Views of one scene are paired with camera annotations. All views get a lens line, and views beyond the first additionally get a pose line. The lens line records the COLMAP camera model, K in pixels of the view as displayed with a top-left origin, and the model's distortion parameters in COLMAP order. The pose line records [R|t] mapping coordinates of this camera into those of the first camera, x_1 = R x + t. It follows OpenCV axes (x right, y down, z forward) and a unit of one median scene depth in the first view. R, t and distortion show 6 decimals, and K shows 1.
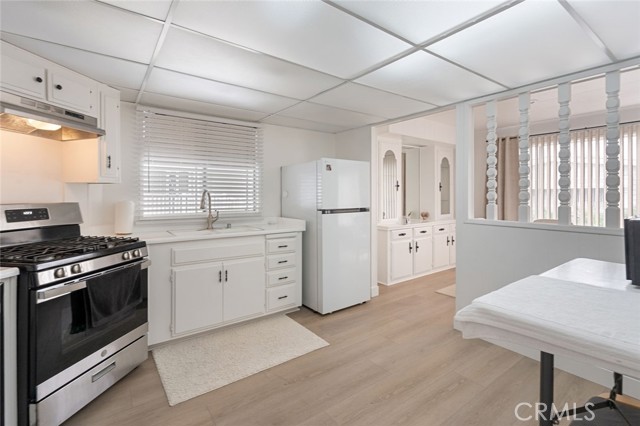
lens RADIAL K [[291.3, 0, 320.3], [0, 291.3, 194.0], [0, 0, 1]] dist [-0.002687, 0.001392]
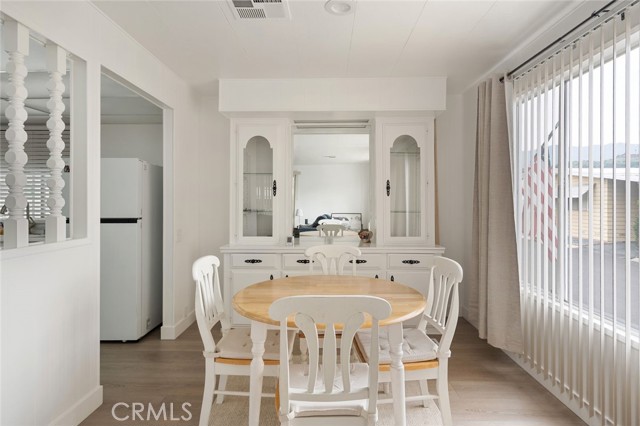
lens RADIAL K [[356.8, 0, 318.6], [0, 356.8, 201.6], [0, 0, 1]] dist [-0.001566, 0.000662]
pose [[0.801460, -0.000627, -0.598048, 1.270348], [-0.000677, 0.999998, -0.001956, 0.006274], [0.598048, 0.001973, 0.801458, 0.623178]]
